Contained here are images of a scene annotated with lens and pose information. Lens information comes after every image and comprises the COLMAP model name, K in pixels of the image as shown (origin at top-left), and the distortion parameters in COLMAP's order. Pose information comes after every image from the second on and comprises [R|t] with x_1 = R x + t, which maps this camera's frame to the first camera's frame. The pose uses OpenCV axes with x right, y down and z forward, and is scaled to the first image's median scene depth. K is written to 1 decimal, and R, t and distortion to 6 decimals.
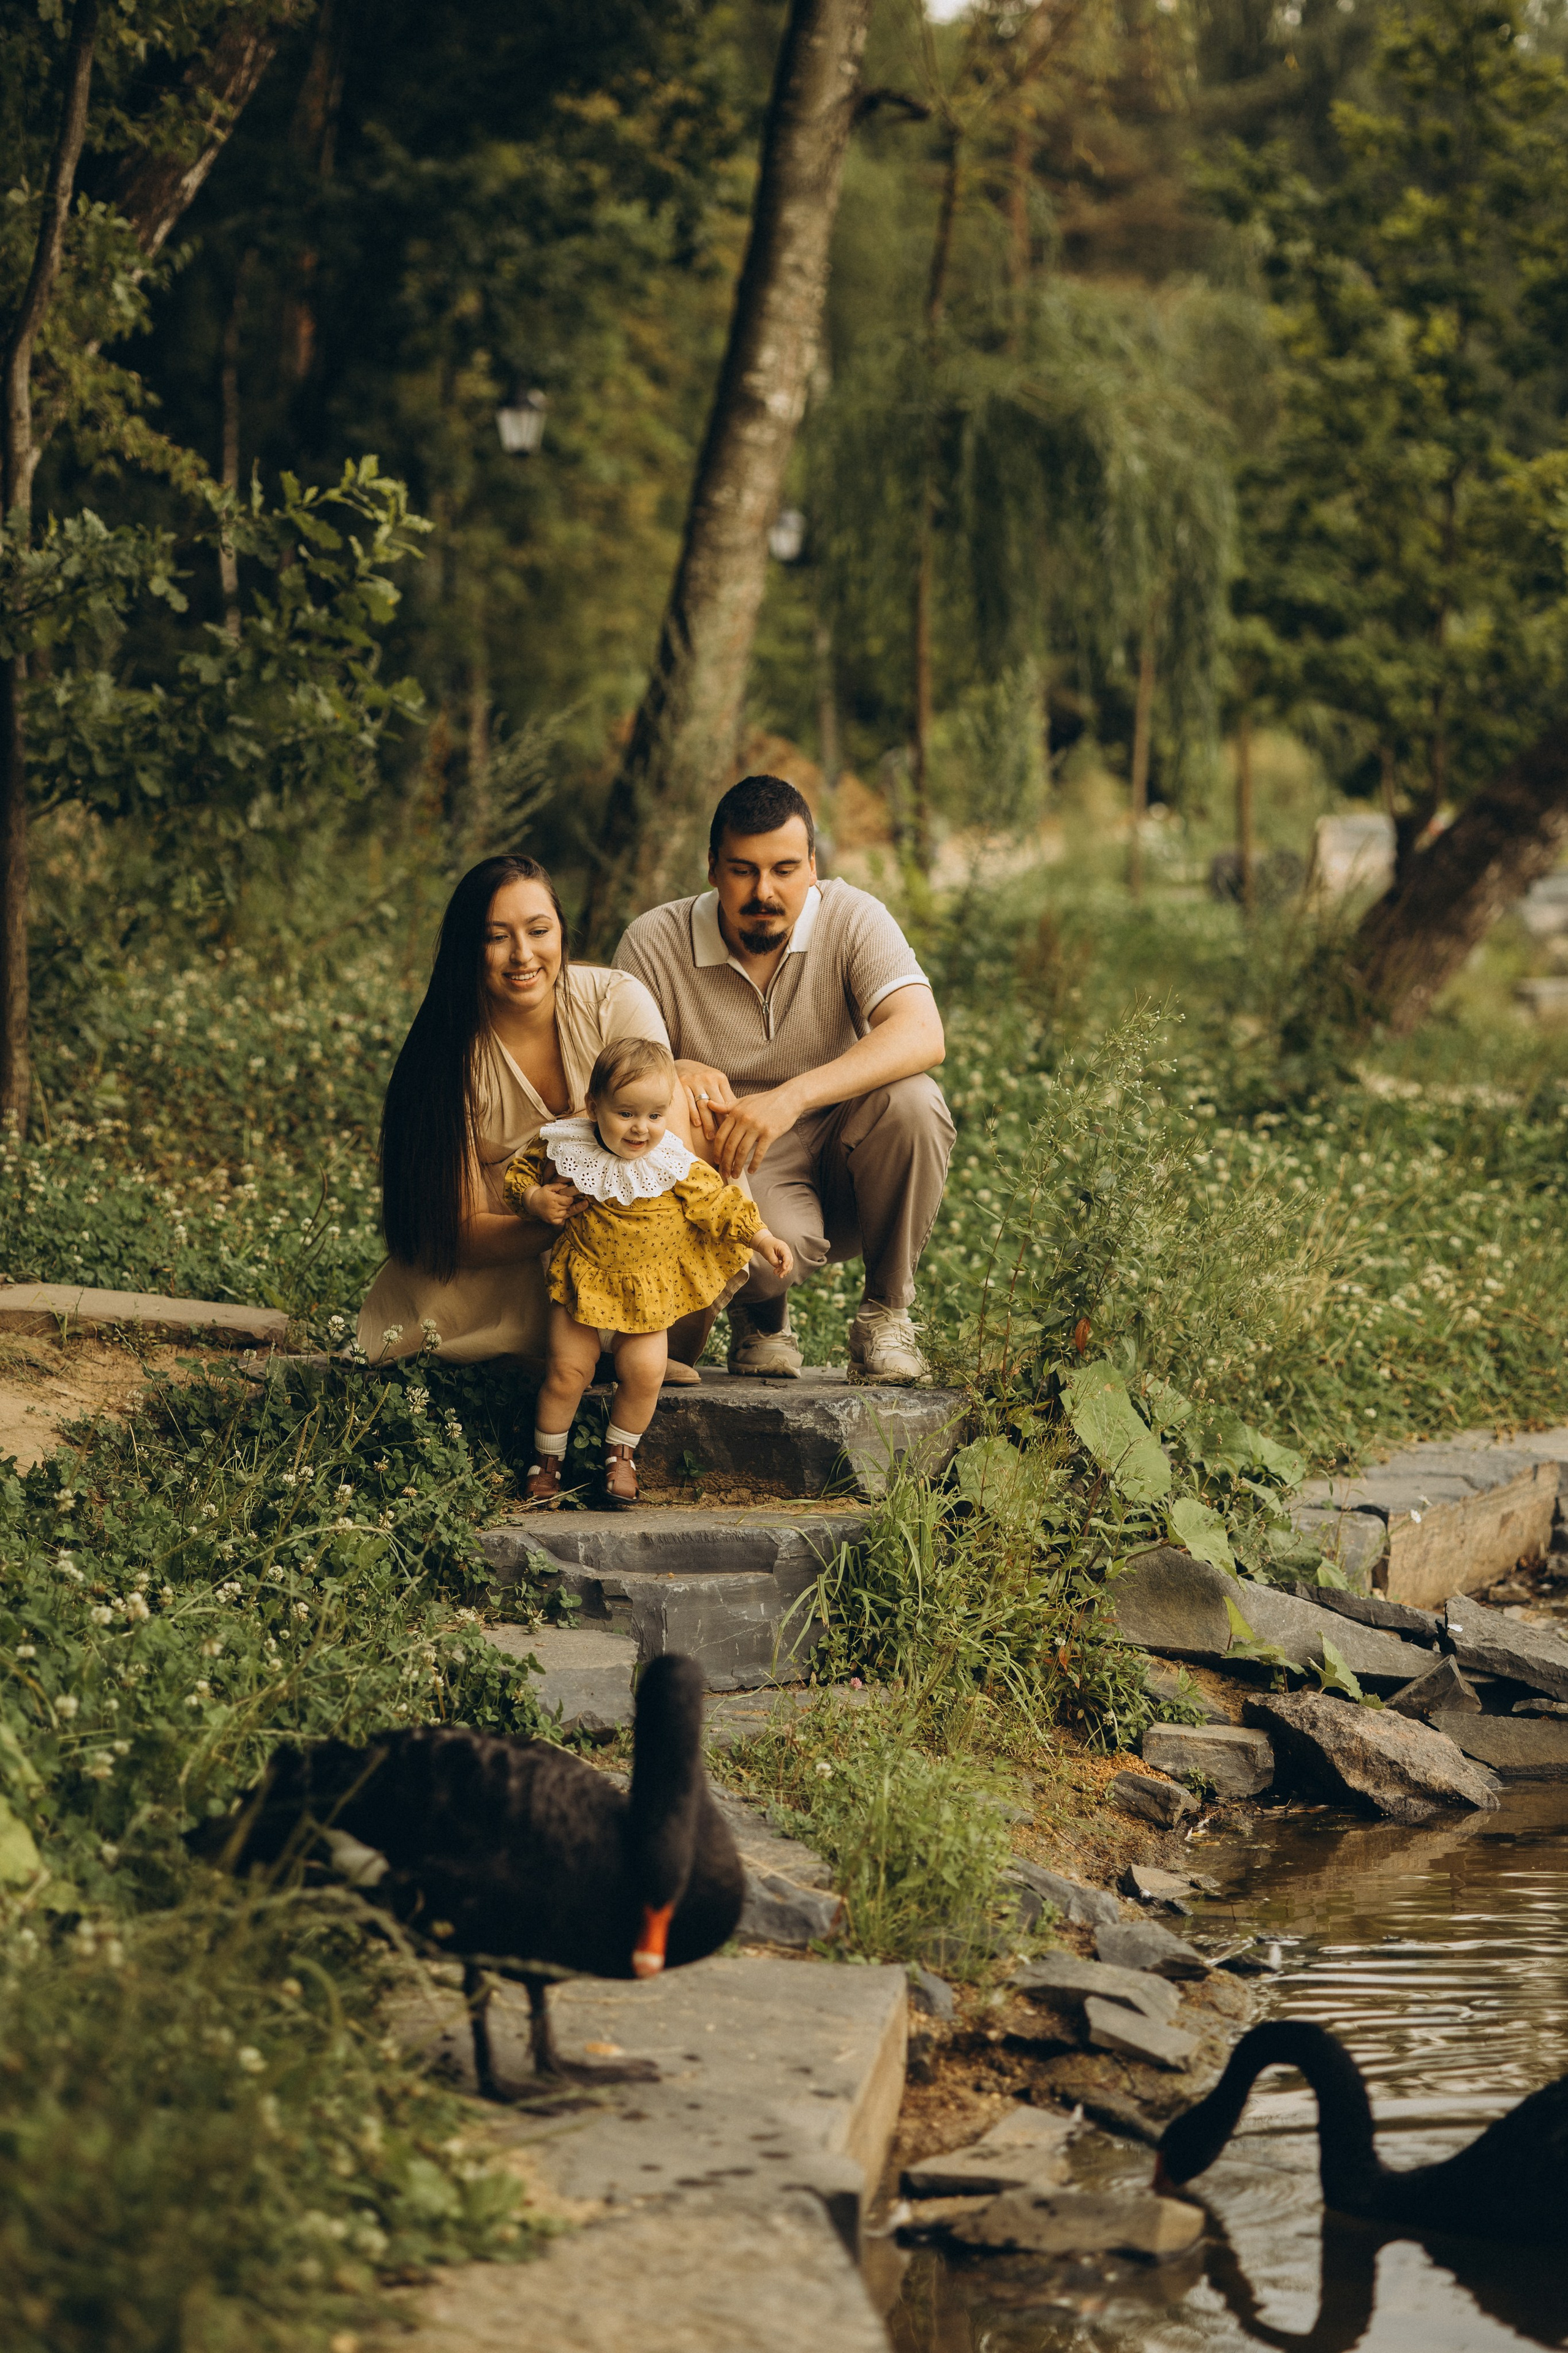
lens RADIAL K [[5821.7, 0, 791.6], [0, 5821.7, 1243.6], [0, 0, 1]] dist [0.254555, 0.272071]
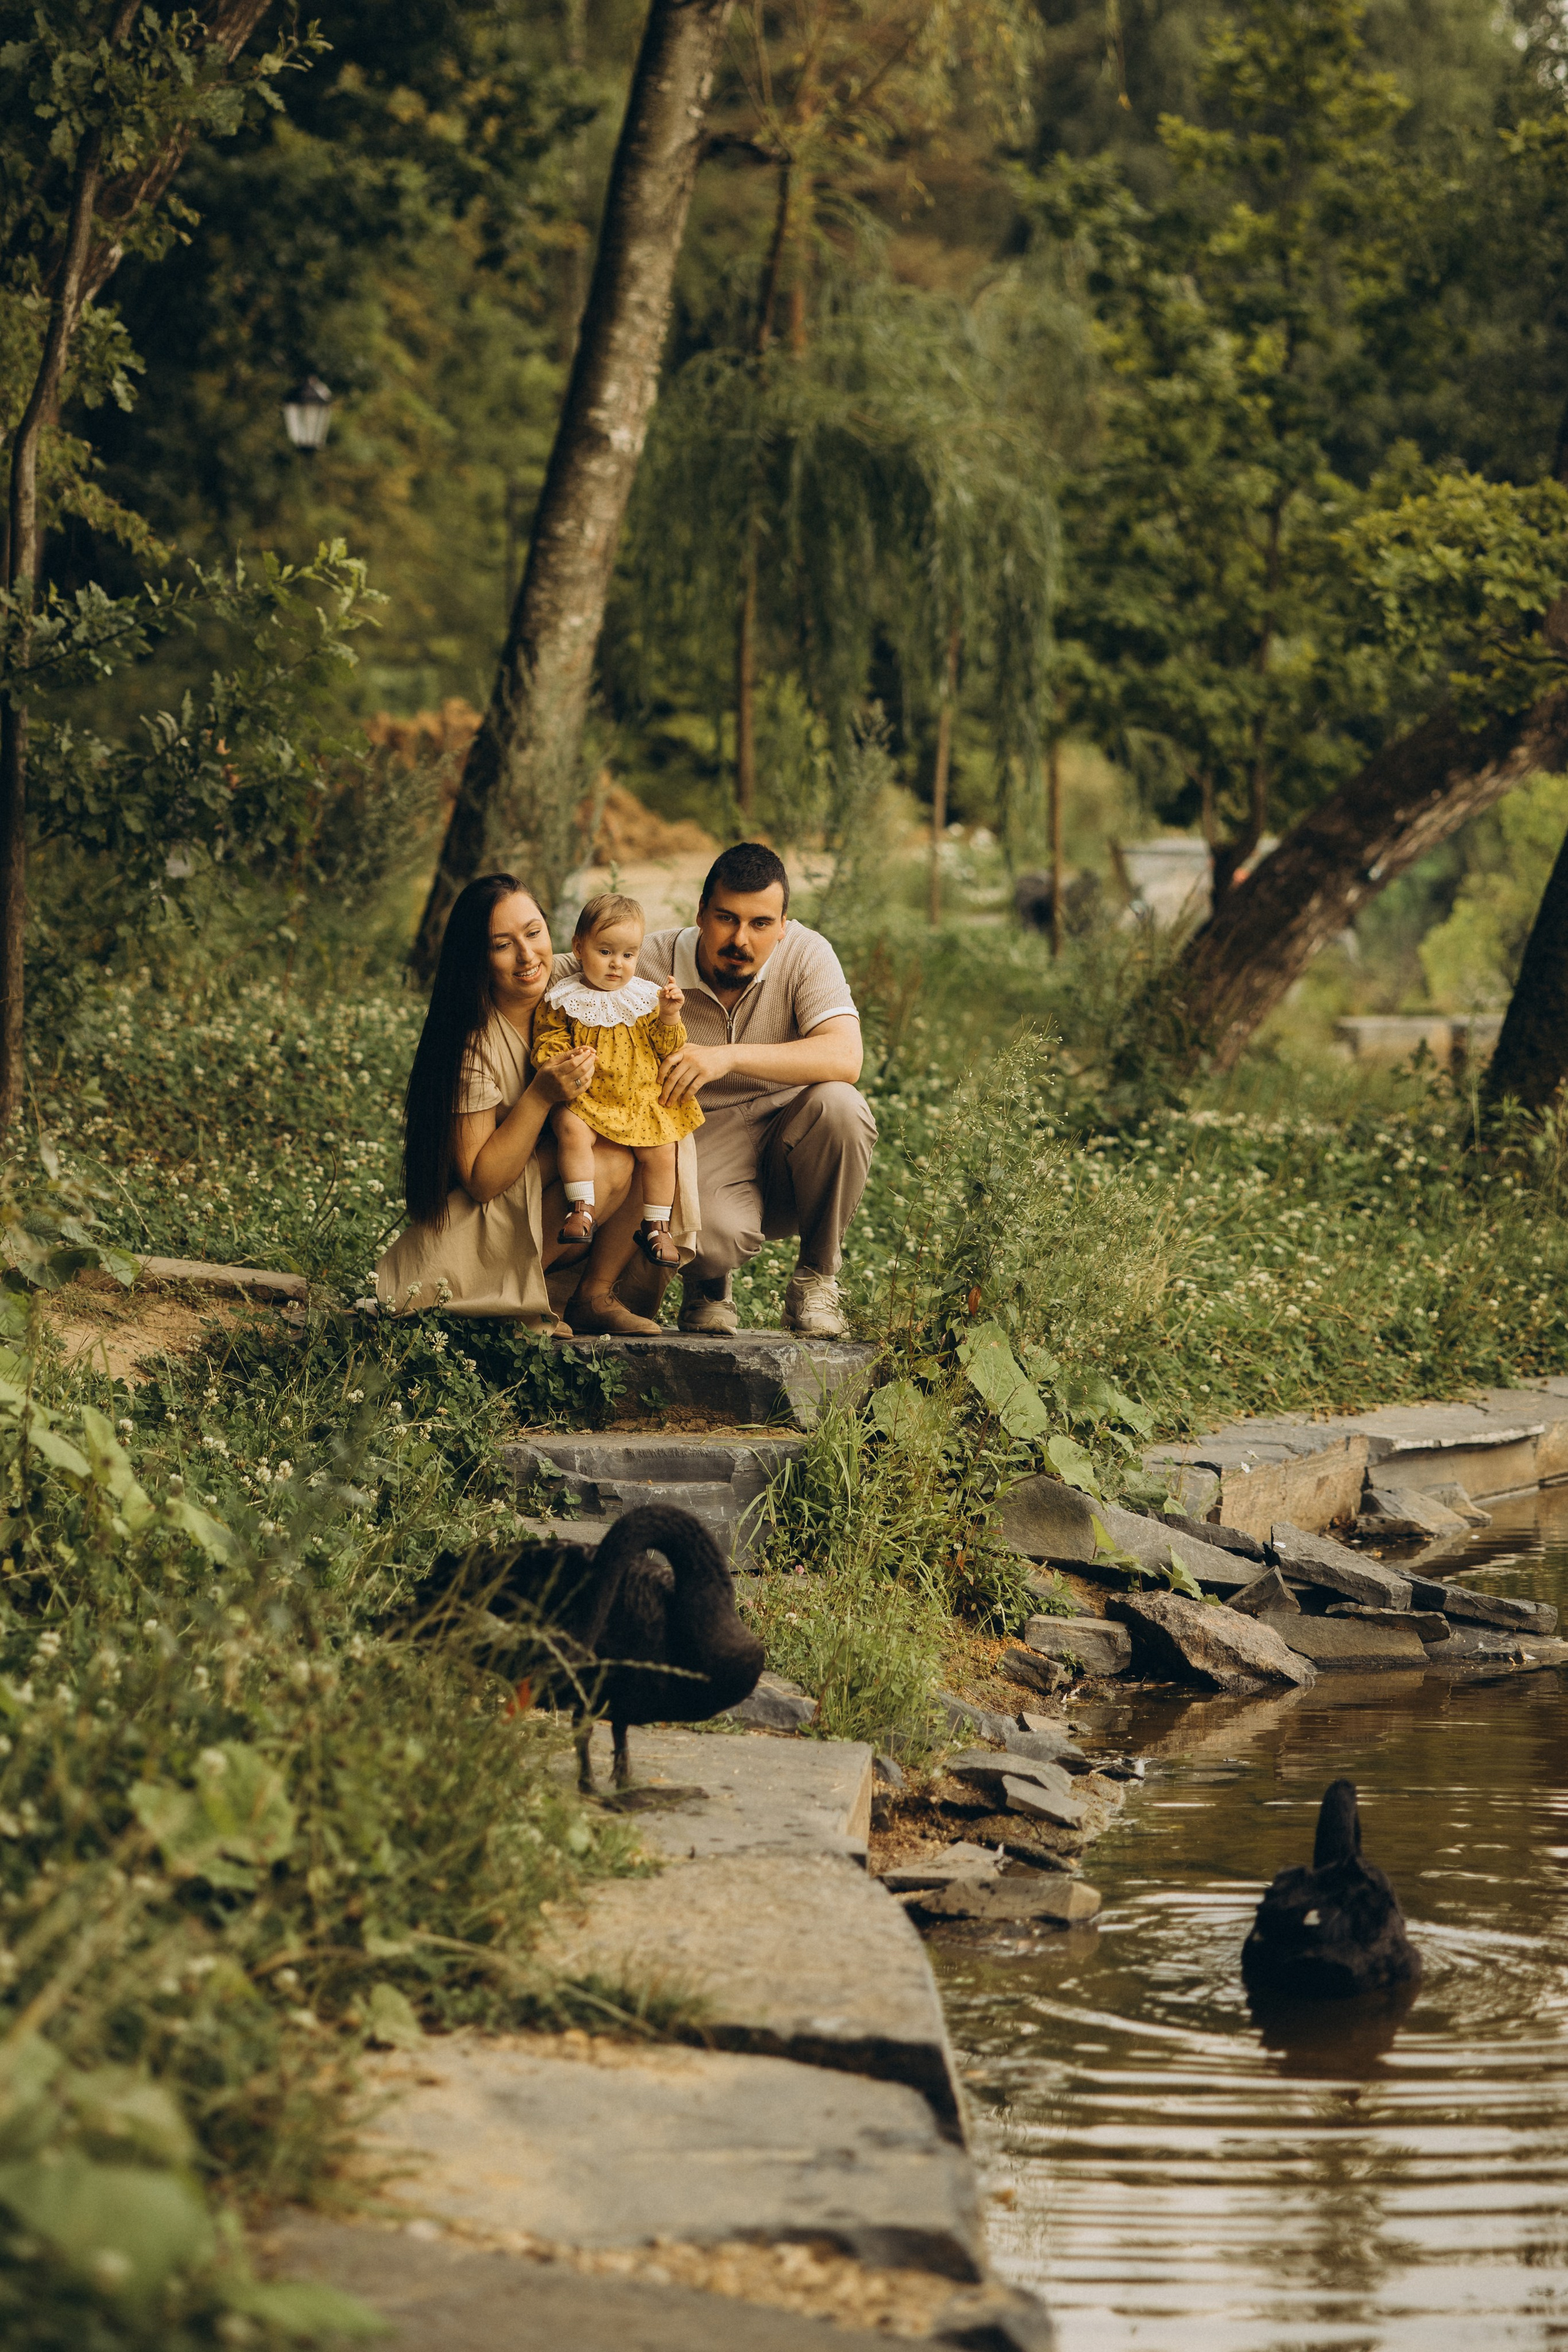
lens RADIAL K [[6297.3, 0, 784.0], [0, 6297.3, 1176.0], [0, 0, 1]] dist [0.618244, -0.259948]
pose [[0.999235, 0.013814, 0.036574, -0.029672], [-0.013140, 0.999740, -0.018611, 0.011559], [-0.036822, 0.018116, 0.999158, -0.240194]]
